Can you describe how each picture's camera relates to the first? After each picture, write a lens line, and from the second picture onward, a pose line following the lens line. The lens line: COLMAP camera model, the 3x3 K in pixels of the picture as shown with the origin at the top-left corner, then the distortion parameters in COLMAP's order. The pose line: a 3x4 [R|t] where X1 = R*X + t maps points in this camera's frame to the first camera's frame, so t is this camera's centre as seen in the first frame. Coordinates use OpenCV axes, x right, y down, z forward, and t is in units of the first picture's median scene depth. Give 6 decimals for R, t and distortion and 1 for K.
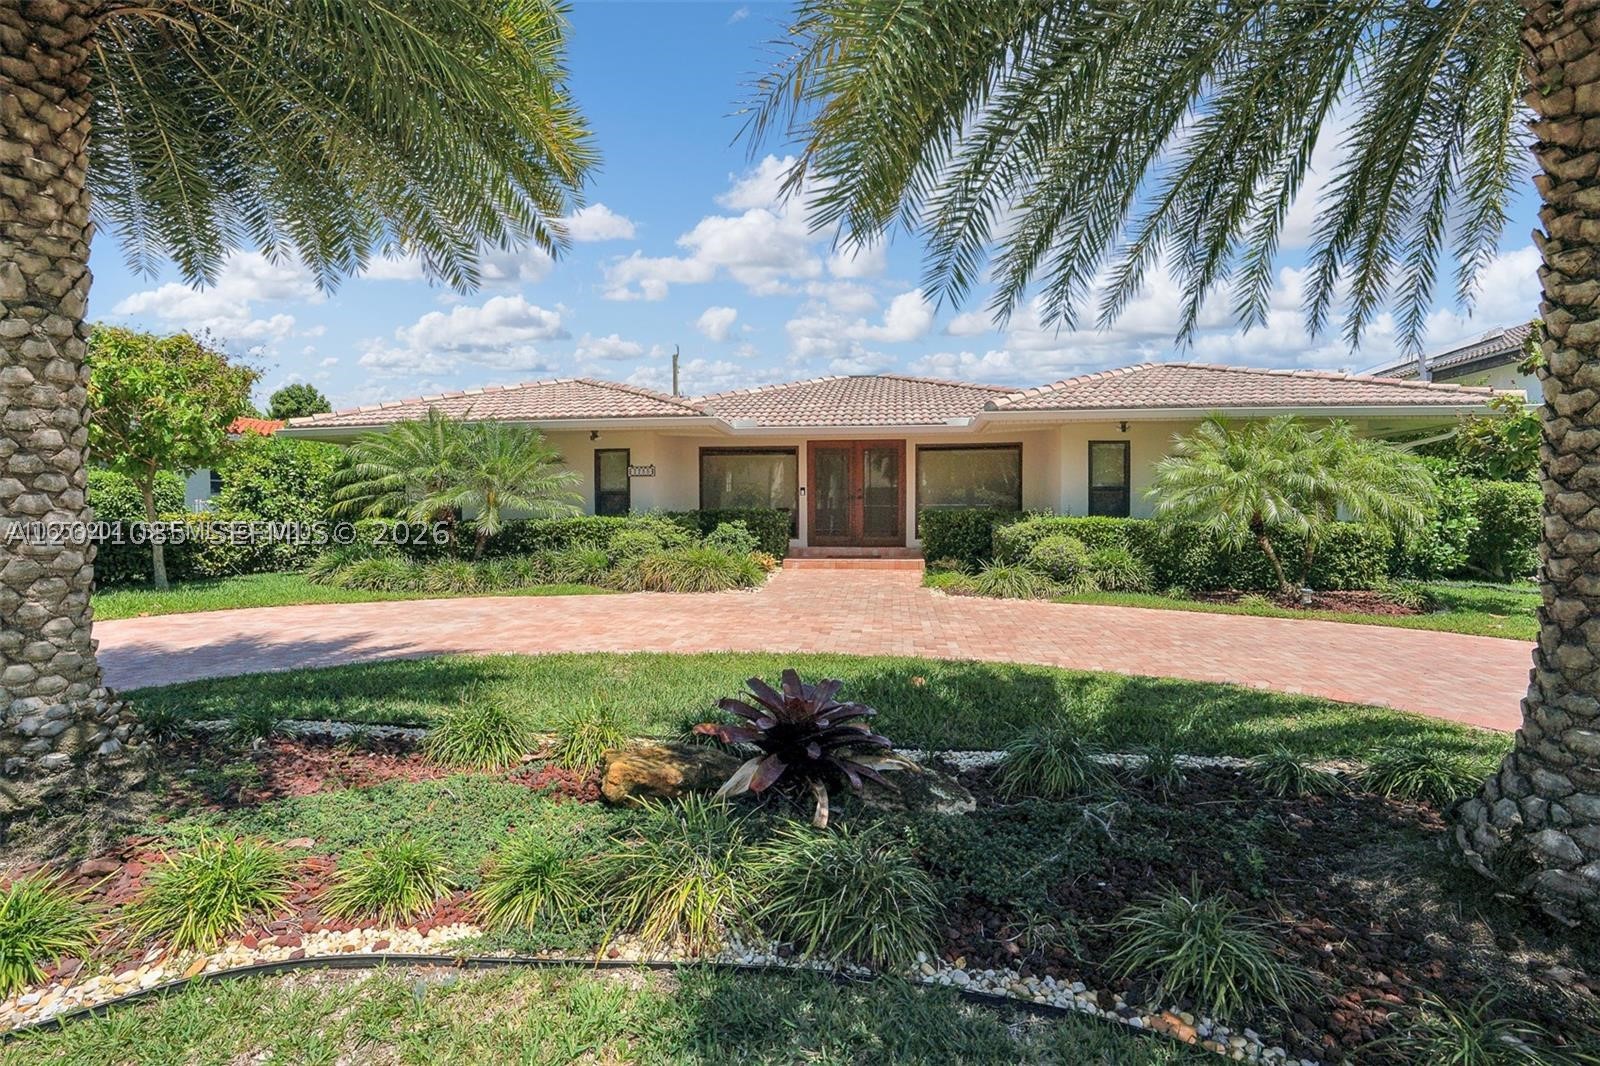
lens RADIAL K [[744.5, 0, 799.8], [0, 744.5, 532.8], [0, 0, 1]] dist [-0.029924, 0.004138]
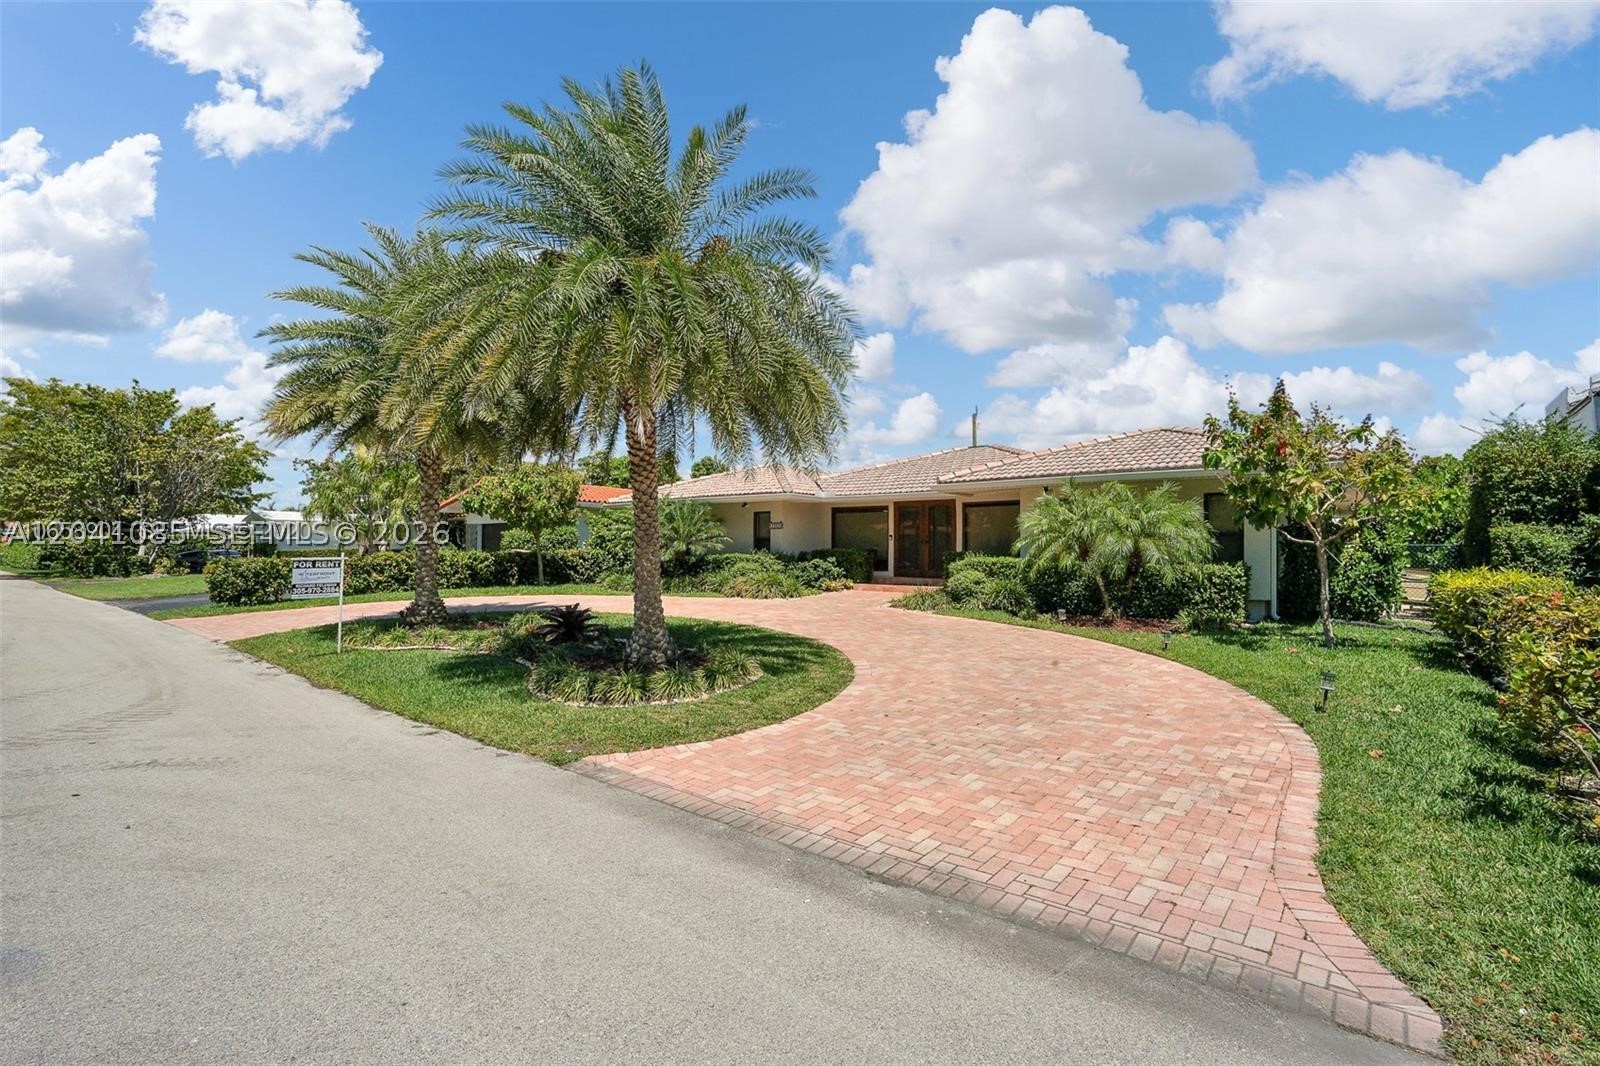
lens RADIAL K [[744.5, 0, 797.0], [0, 744.5, 519.8], [0, 0, 1]] dist [-0.029924, 0.004138]
pose [[0.847760, -0.014245, -0.530189, 0.664716], [-0.022809, 0.997735, -0.063278, 0.004597], [0.529889, 0.065738, 0.845515, -0.318631]]
